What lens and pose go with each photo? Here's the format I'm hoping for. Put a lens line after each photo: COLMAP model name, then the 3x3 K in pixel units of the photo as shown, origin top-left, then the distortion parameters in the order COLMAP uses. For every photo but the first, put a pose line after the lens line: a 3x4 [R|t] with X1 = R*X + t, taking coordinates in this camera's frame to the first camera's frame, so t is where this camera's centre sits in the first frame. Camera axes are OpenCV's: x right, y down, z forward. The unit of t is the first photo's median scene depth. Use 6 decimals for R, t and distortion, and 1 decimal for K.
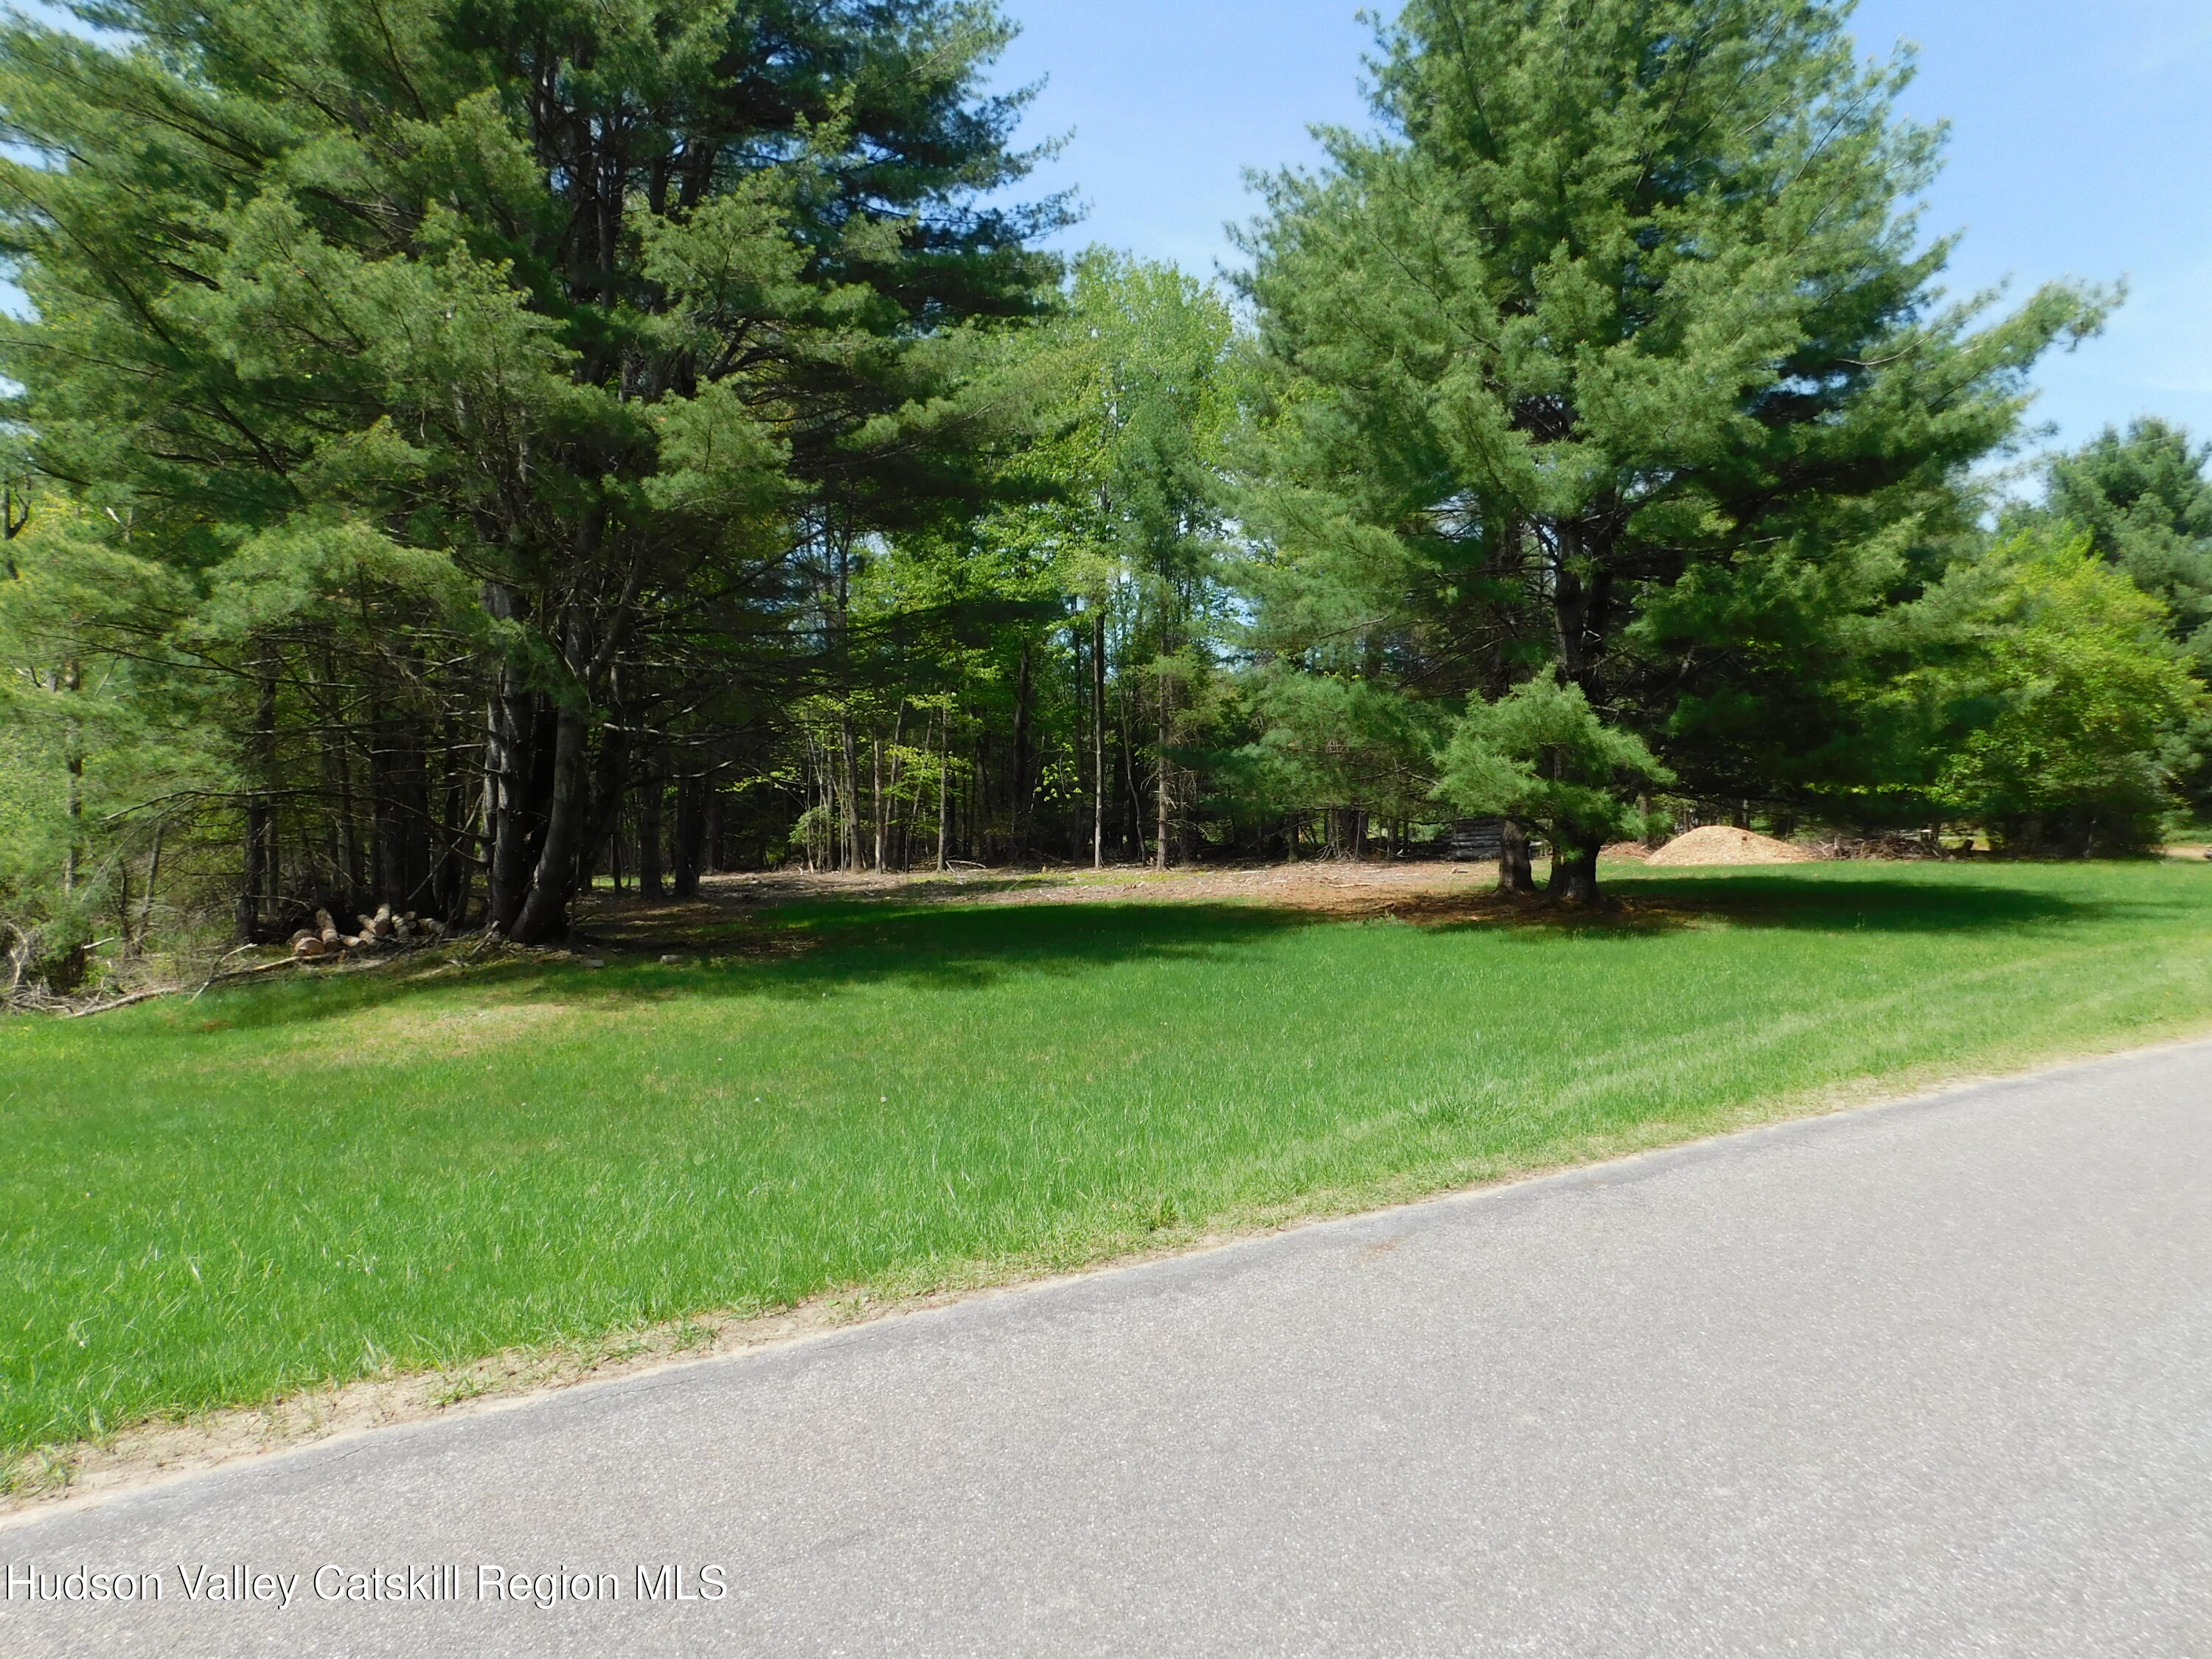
lens RADIAL K [[1455.6, 0, 1106.0], [0, 1455.6, 829.5], [0, 0, 1]] dist [-0.032806, 0.001013]
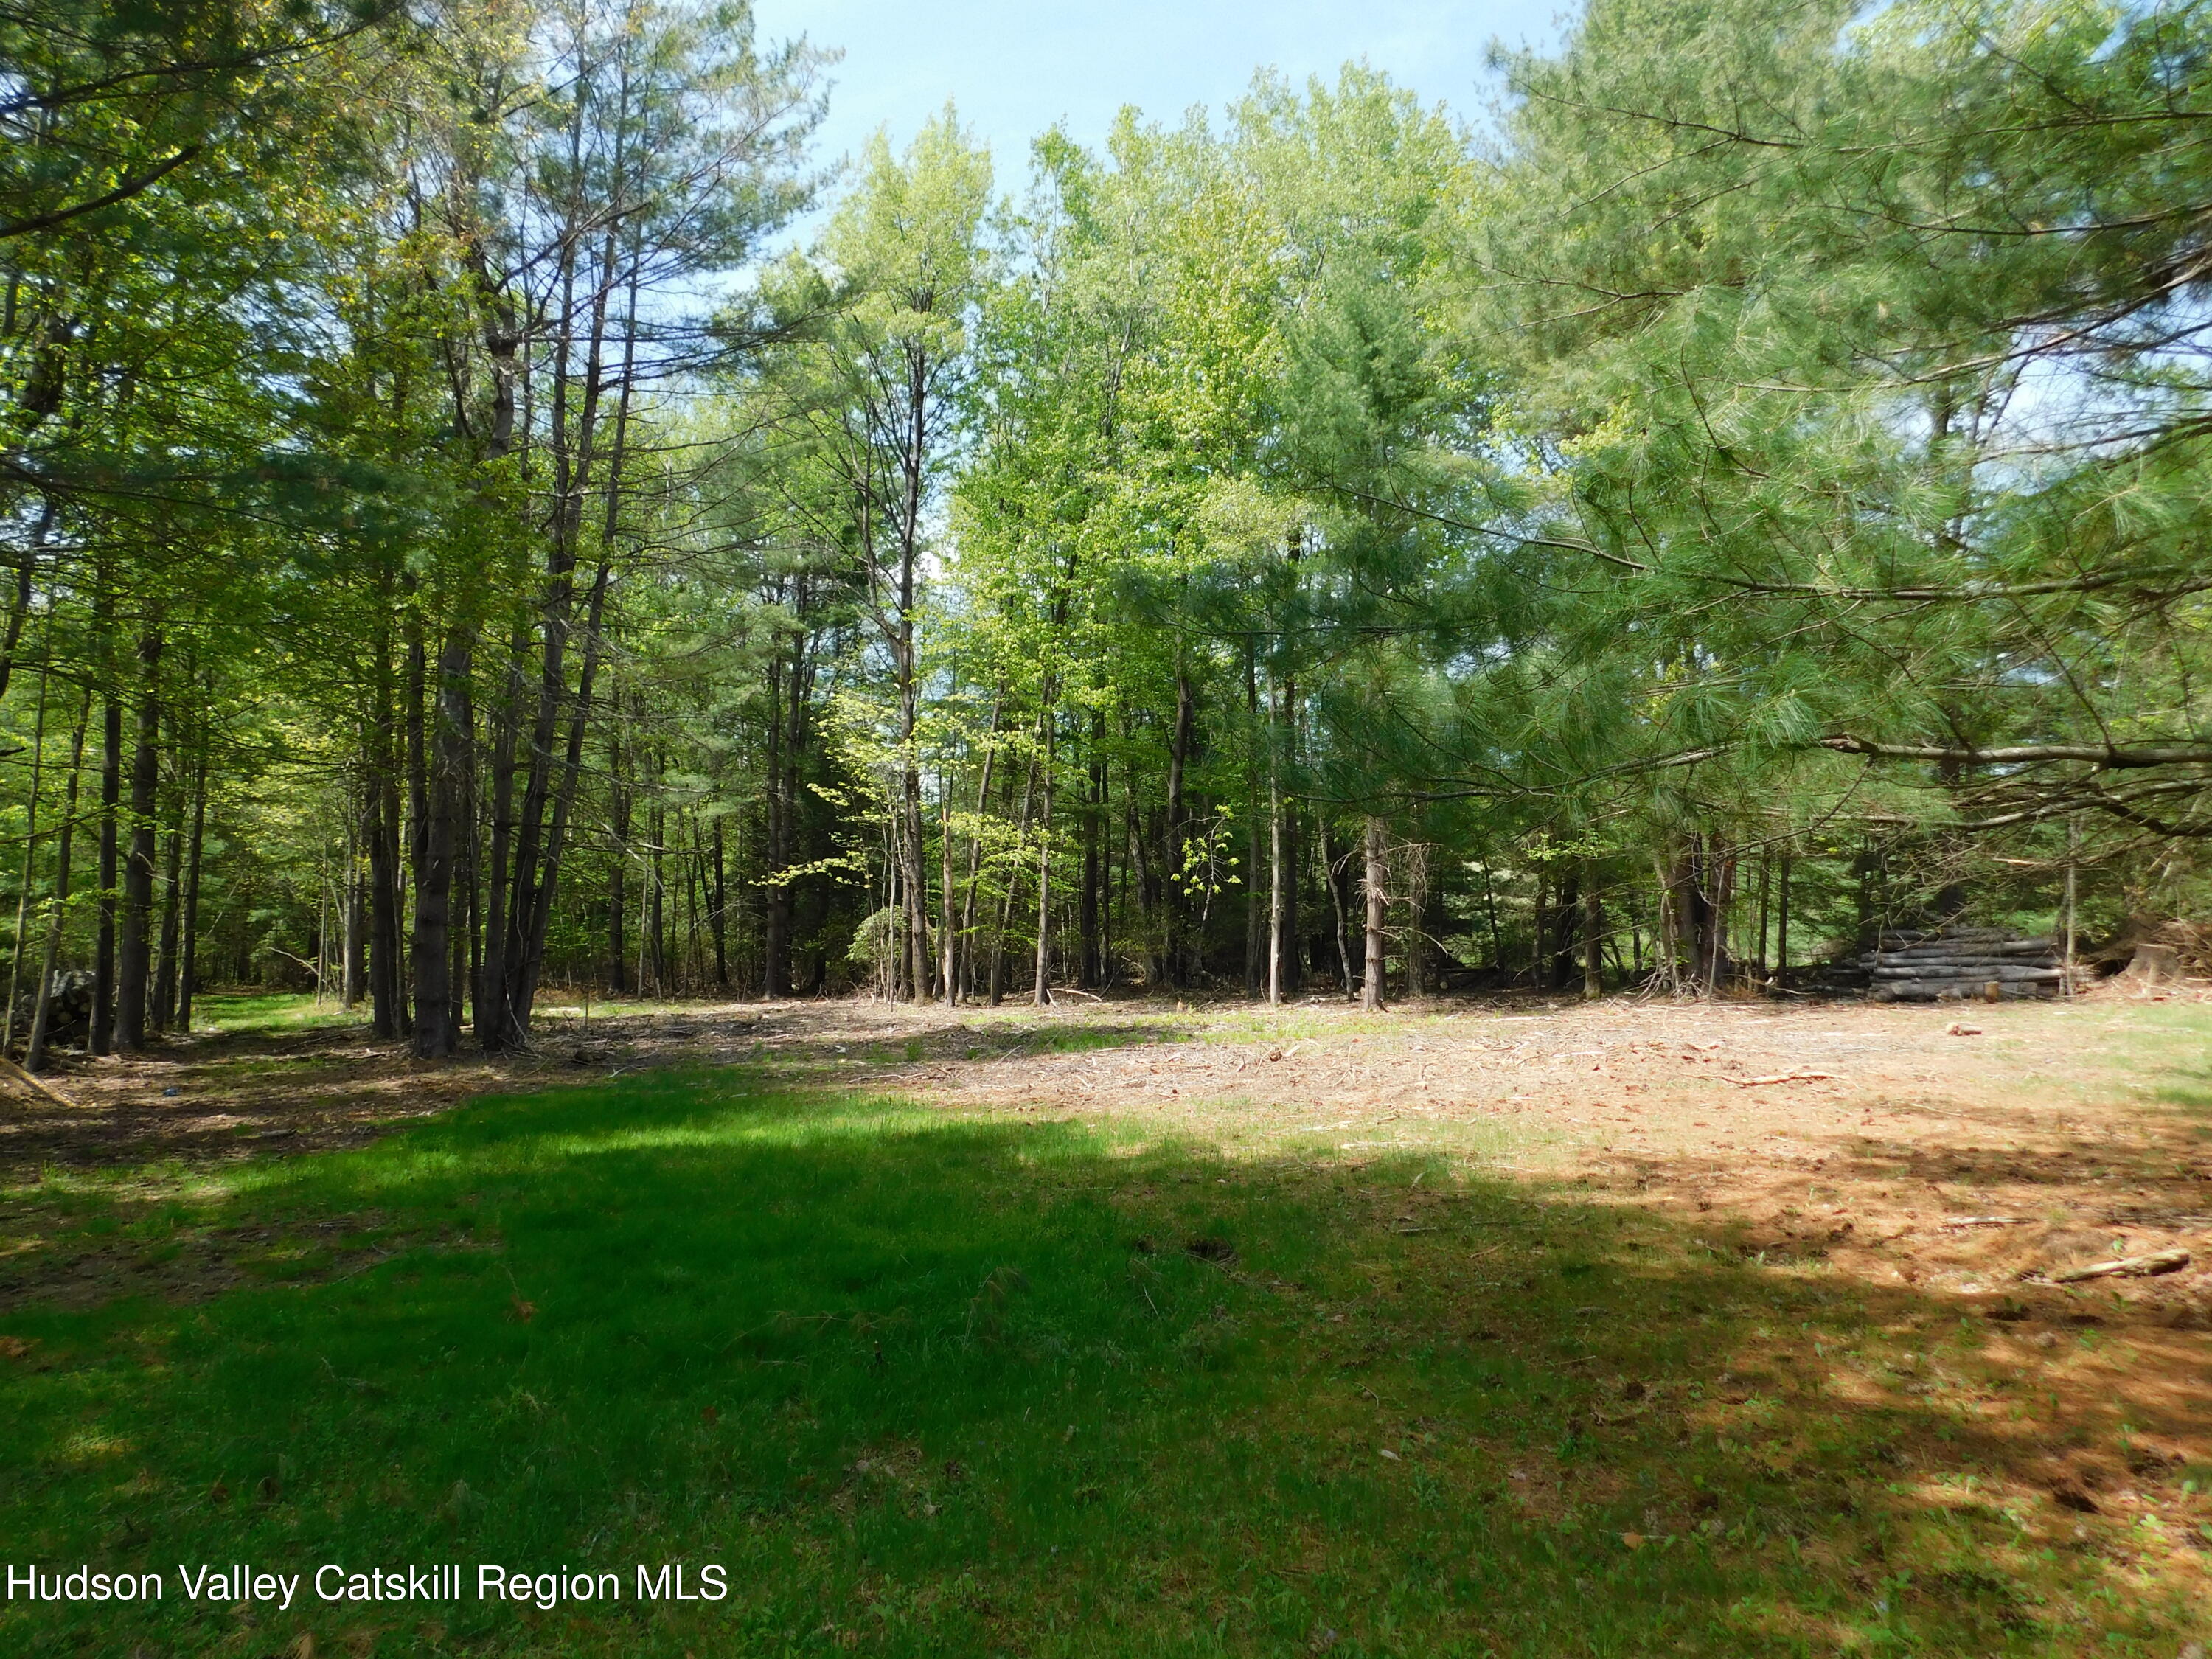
lens RADIAL K [[1455.6, 0, 1106.0], [0, 1455.6, 829.5], [0, 0, 1]] dist [-0.032806, 0.001013]
pose [[0.982129, -0.005616, -0.188125, 0.043952], [-0.009759, 0.996691, -0.080701, 0.002862], [0.187955, 0.081095, 0.978824, 0.385303]]
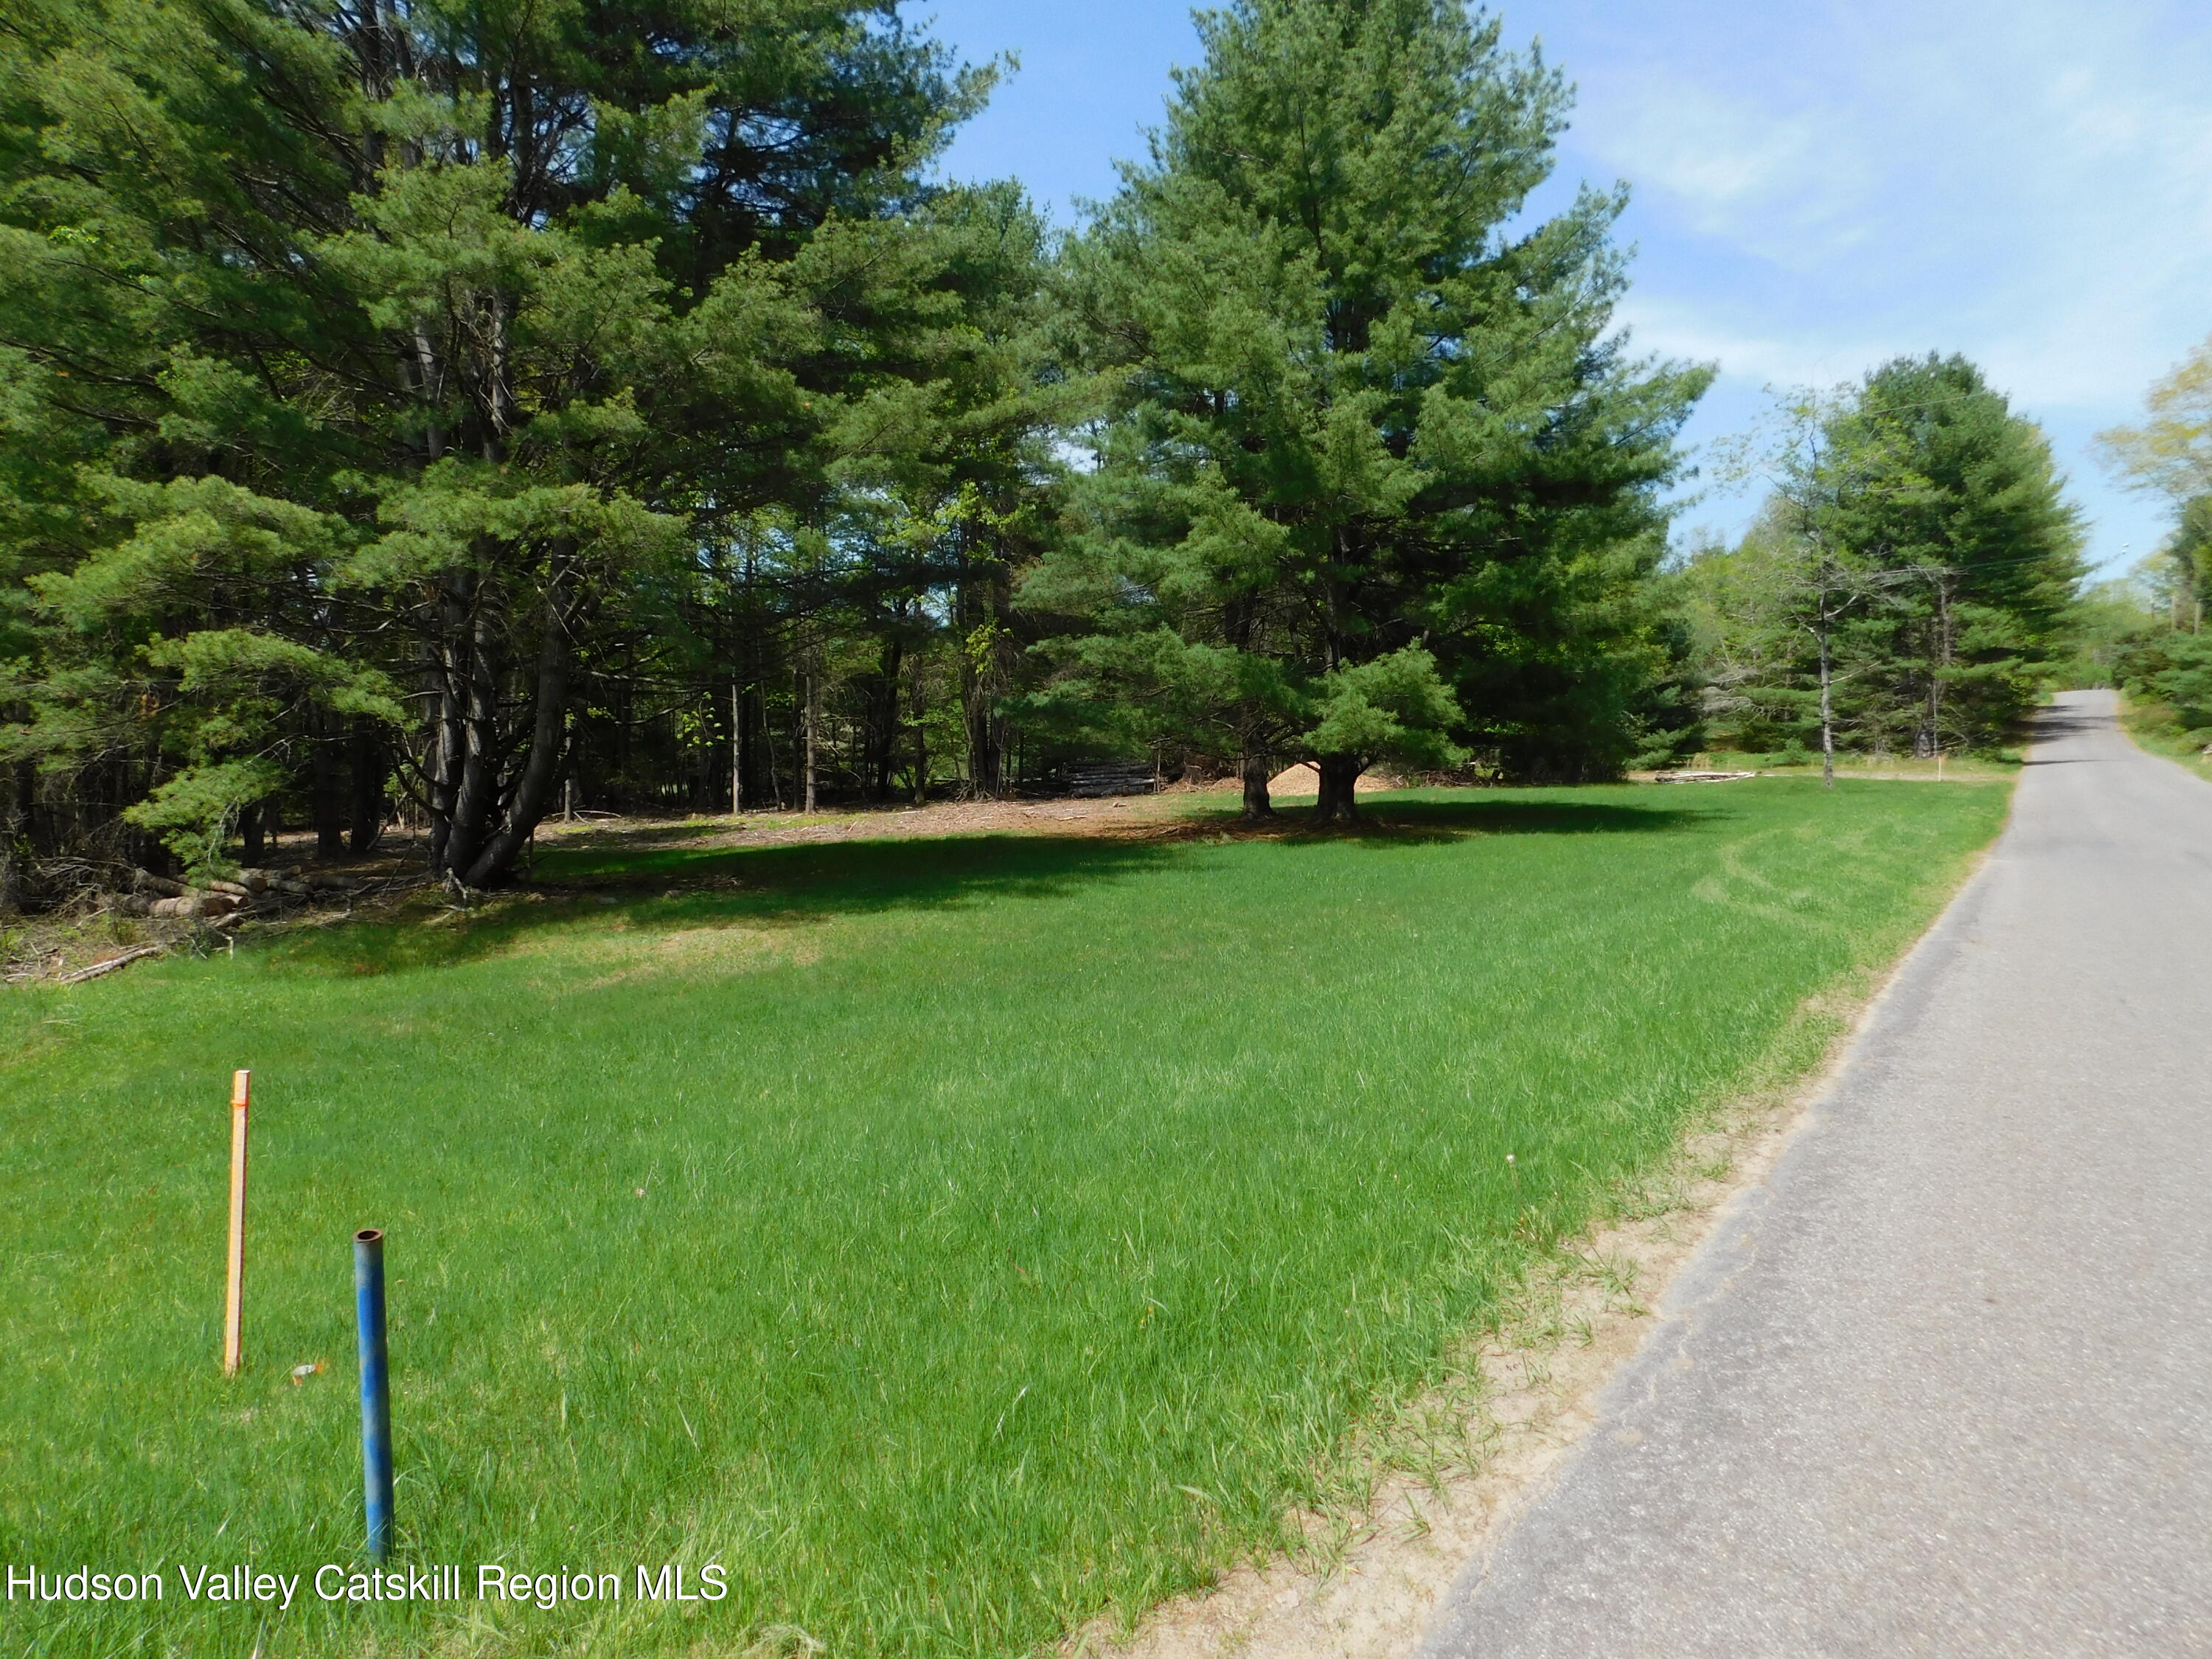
lens RADIAL K [[1474.7, 0, 1106.0], [0, 1474.7, 829.5], [0, 0, 1]] dist [0.004460, 0.000848]
pose [[0.927091, -0.029662, 0.373660, -0.161296], [0.016287, 0.999110, 0.038902, 0.001780], [-0.374482, -0.029980, 0.926750, -0.050156]]
